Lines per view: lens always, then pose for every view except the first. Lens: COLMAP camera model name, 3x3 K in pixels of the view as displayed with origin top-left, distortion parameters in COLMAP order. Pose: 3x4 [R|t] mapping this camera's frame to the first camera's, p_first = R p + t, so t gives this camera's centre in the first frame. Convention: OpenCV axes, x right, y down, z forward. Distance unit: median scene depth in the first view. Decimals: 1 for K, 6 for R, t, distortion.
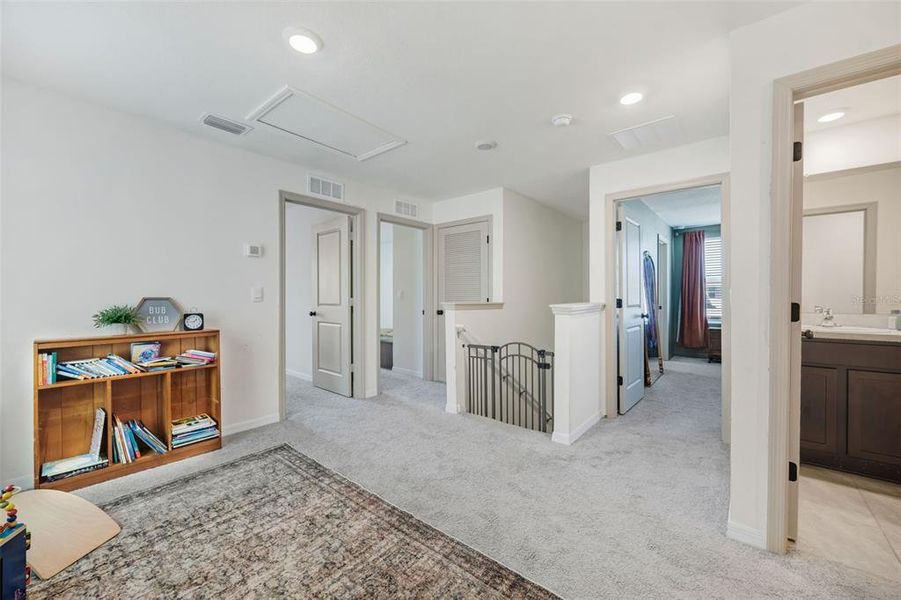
lens RADIAL K [[356.4, 0, 451.1], [0, 356.4, 299.0], [0, 0, 1]] dist [-0.001587, -0.000585]
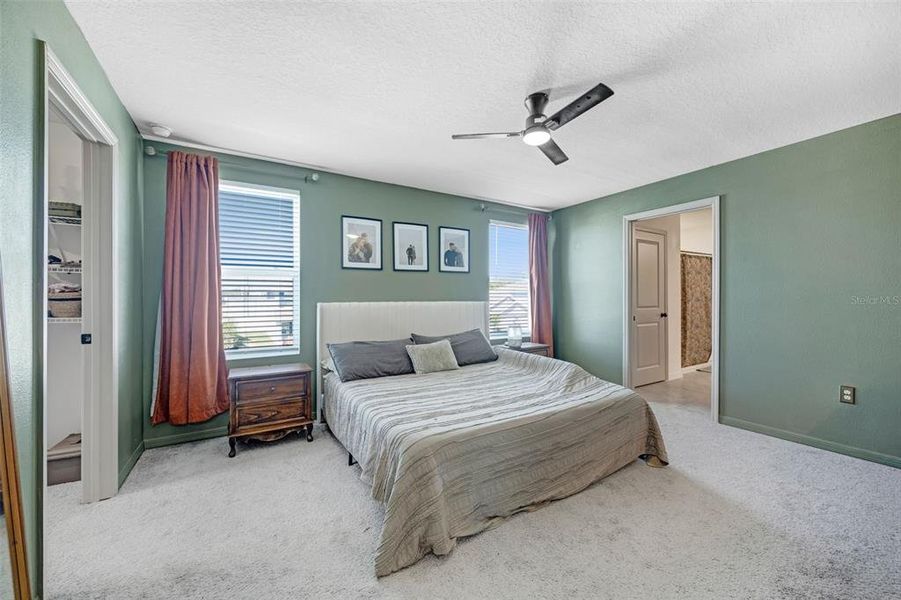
lens RADIAL K [[341.0, 0, 450.5], [0, 341.0, 300.0], [0, 0, 1]] dist [-0.001386, -0.000107]
pose [[0.320902, 0.002049, 0.947110, 0.385024], [0.008707, 0.999949, -0.005113, -0.005863], [-0.947072, 0.009888, 0.320868, 0.565210]]
